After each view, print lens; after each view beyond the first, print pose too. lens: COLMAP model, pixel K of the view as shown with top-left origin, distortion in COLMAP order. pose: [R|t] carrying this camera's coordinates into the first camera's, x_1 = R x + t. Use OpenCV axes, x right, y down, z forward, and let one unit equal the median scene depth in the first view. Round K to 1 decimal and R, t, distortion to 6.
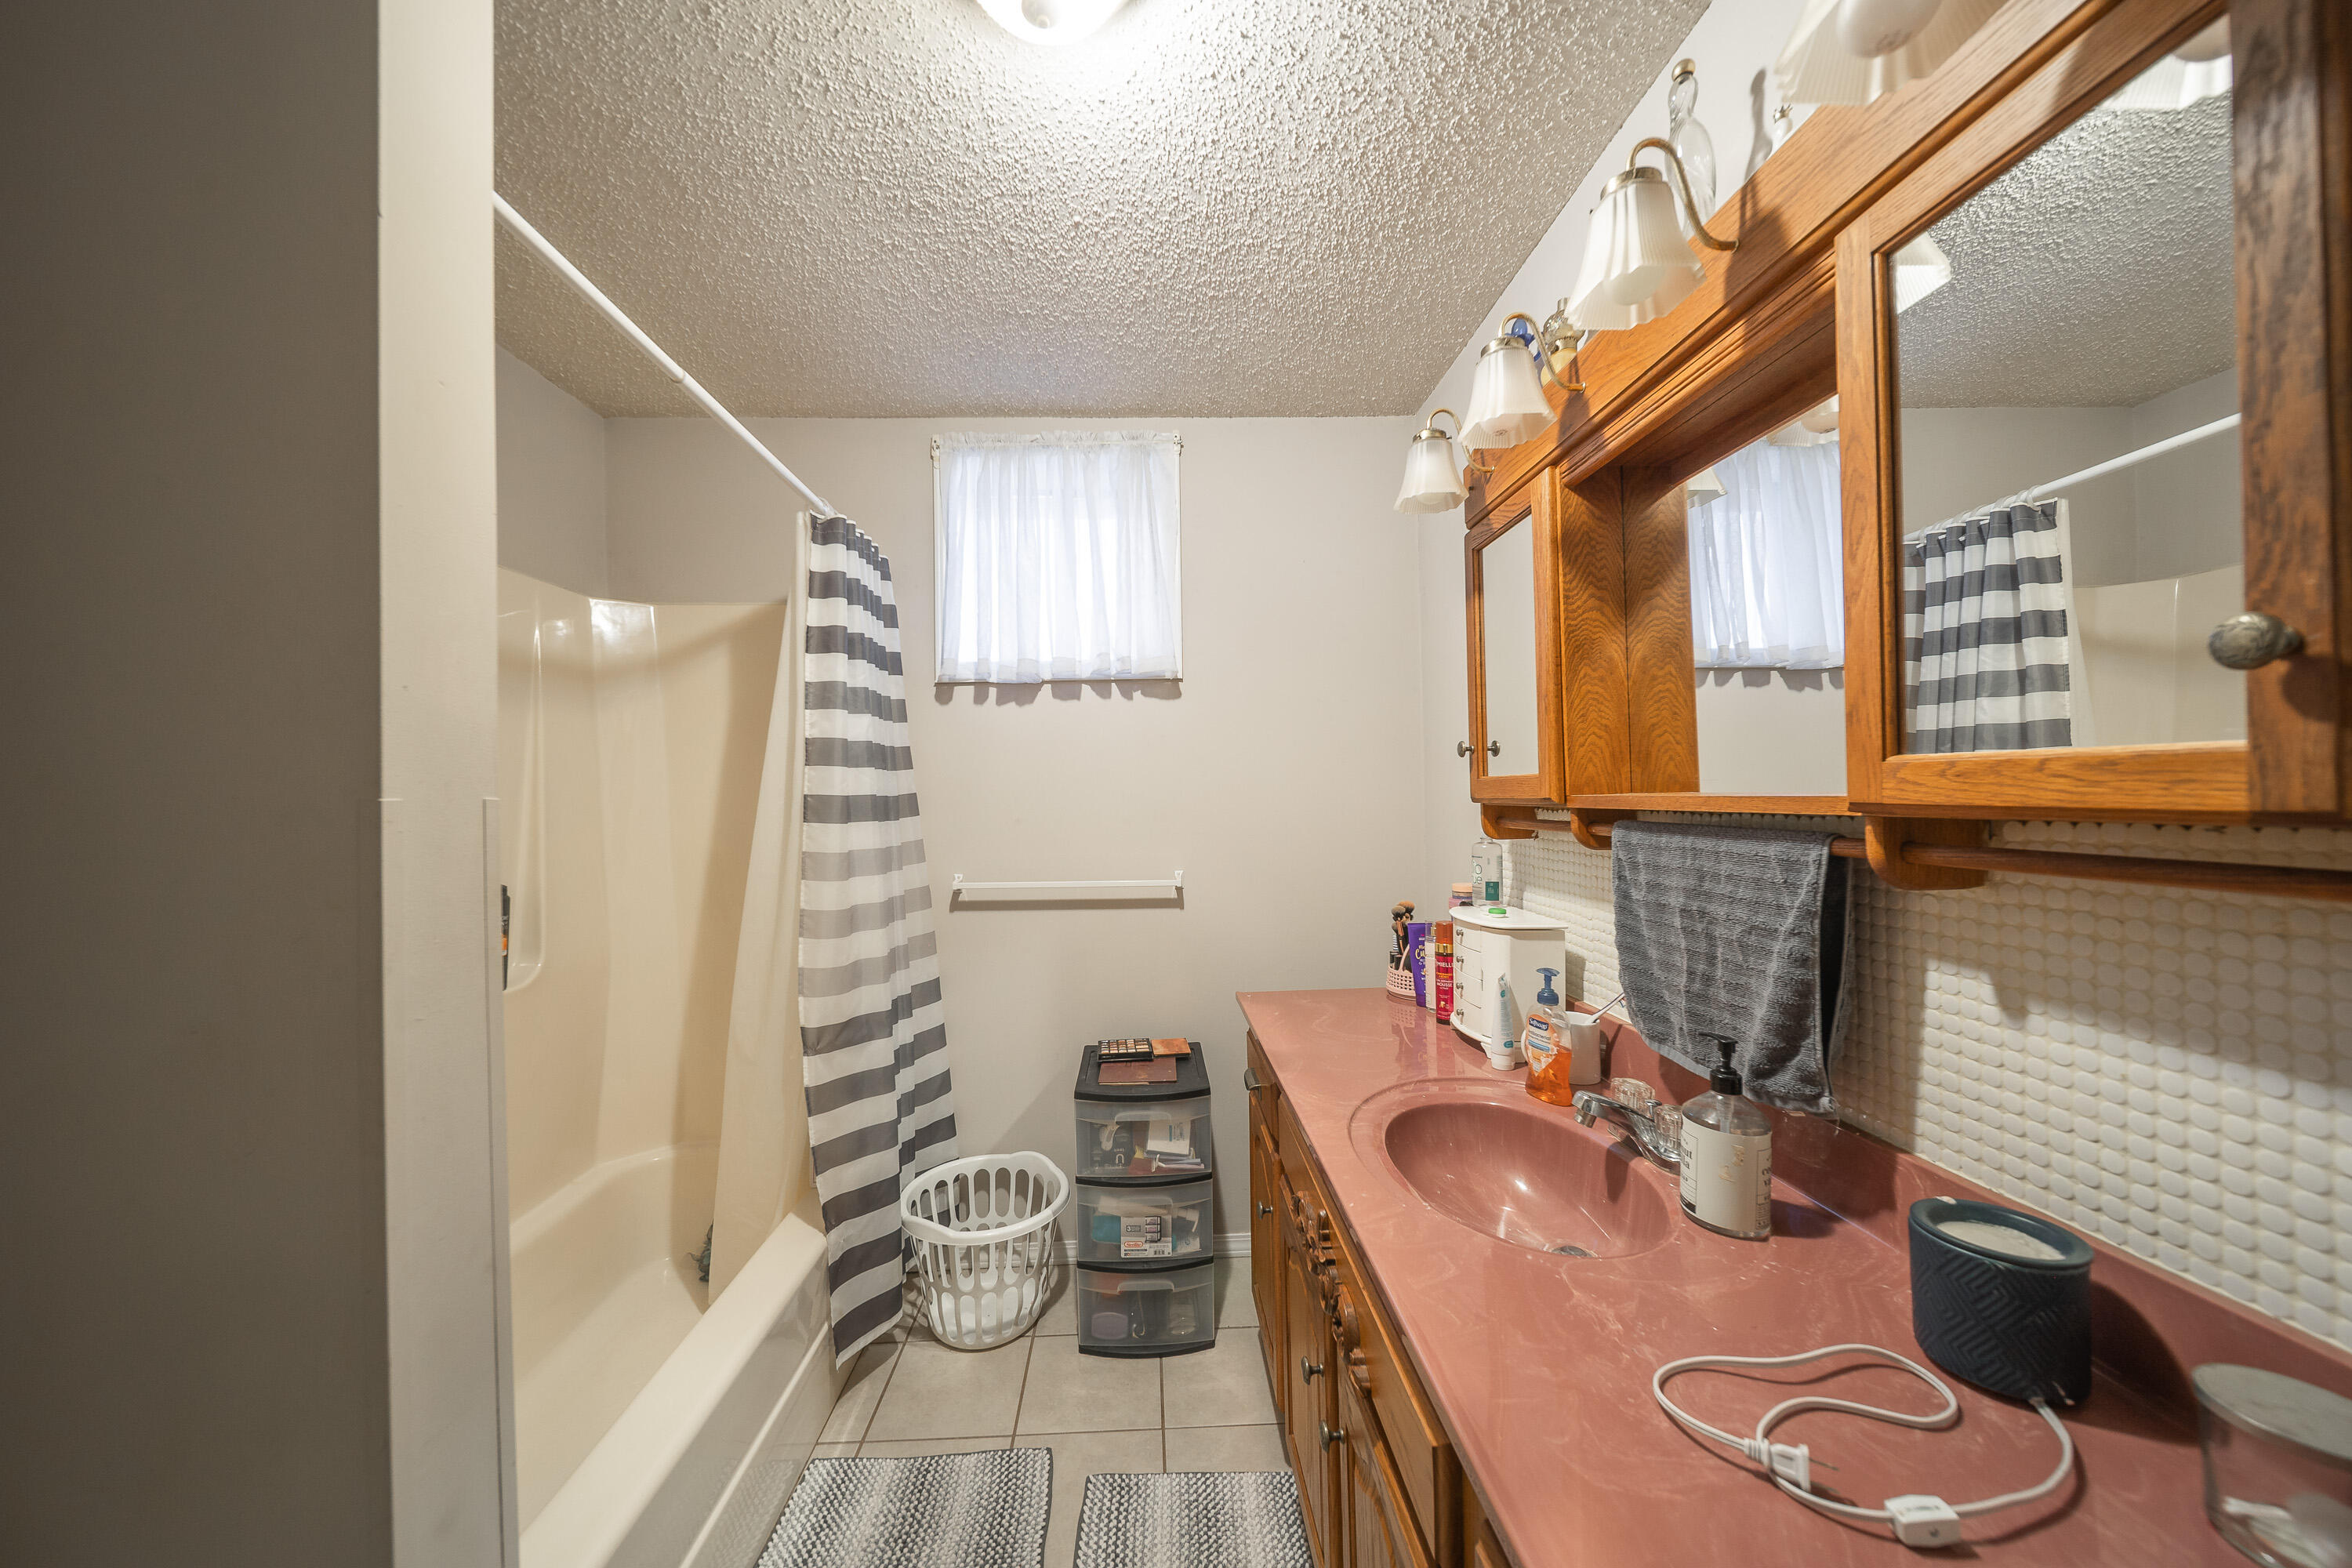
lens RADIAL K [[807.2, 0, 1164.6], [0, 807.2, 780.7], [0, 0, 1]] dist [-0.001693, -0.000261]
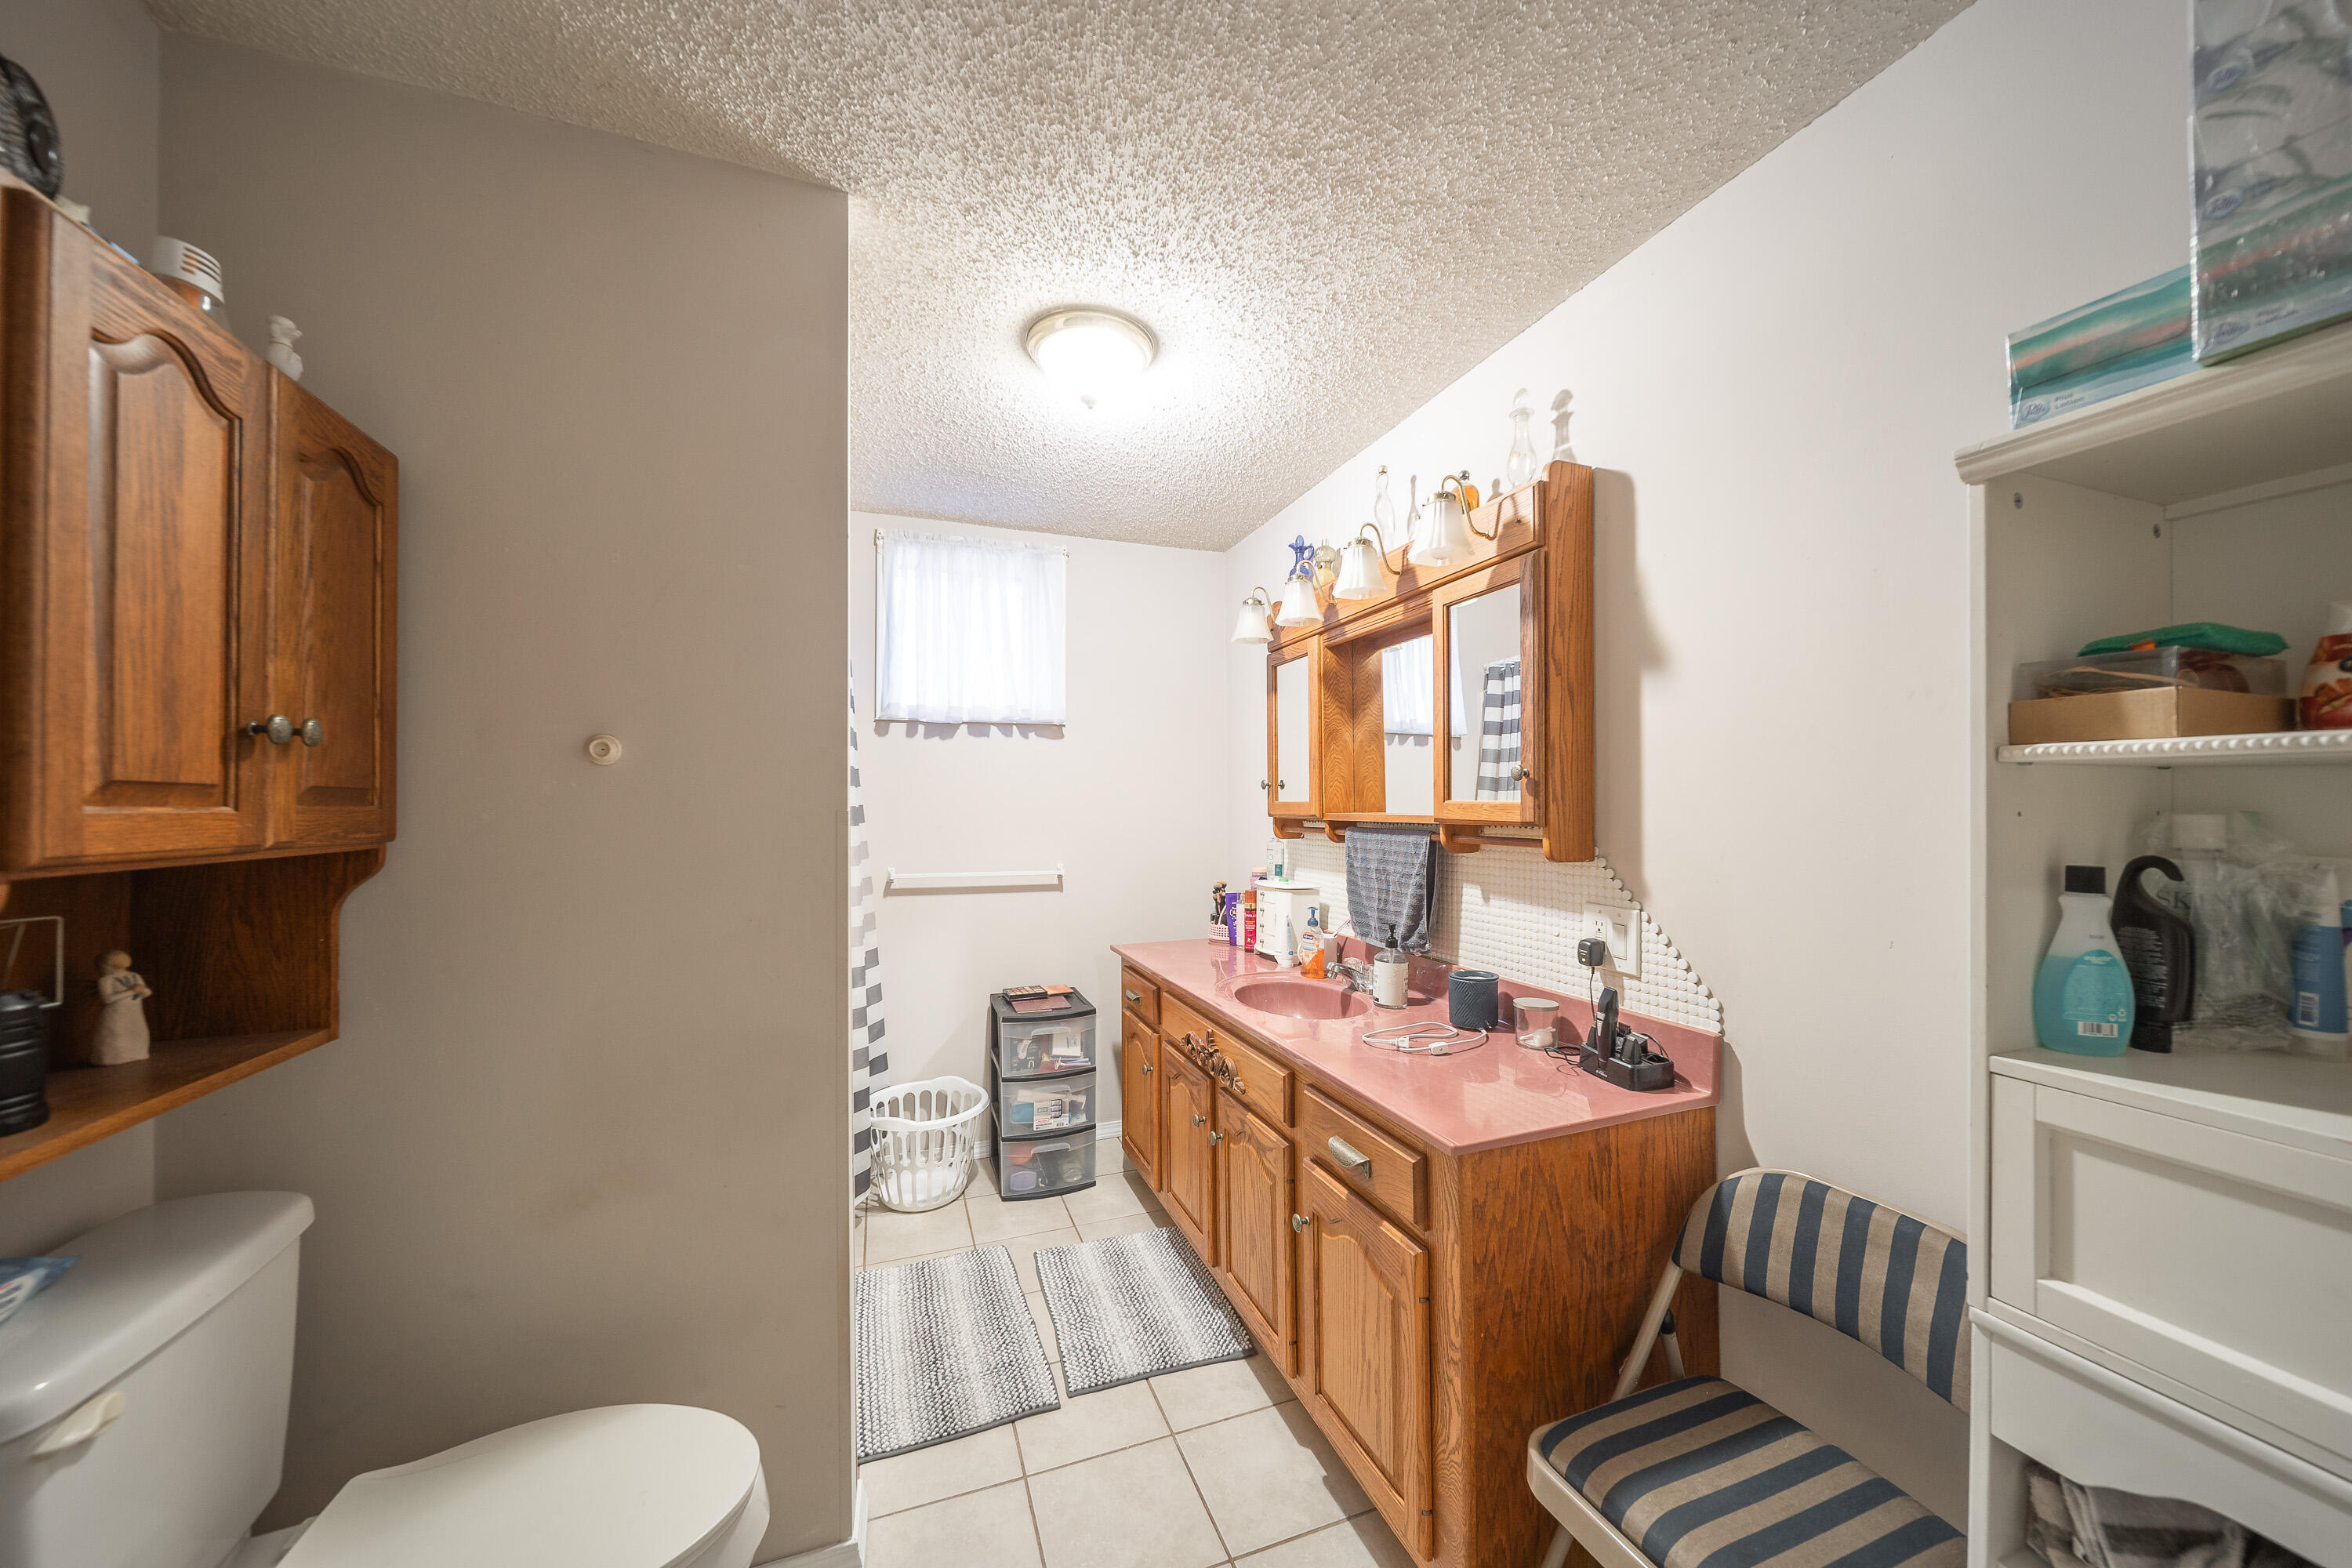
lens RADIAL K [[807.2, 0, 1164.6], [0, 807.2, 780.7], [0, 0, 1]] dist [-0.001693, -0.000261]
pose [[0.954515, 0.023547, 0.297233, -0.366741], [-0.019049, 0.999656, -0.018021, -0.014972], [-0.297555, 0.011539, 0.954635, -0.603118]]
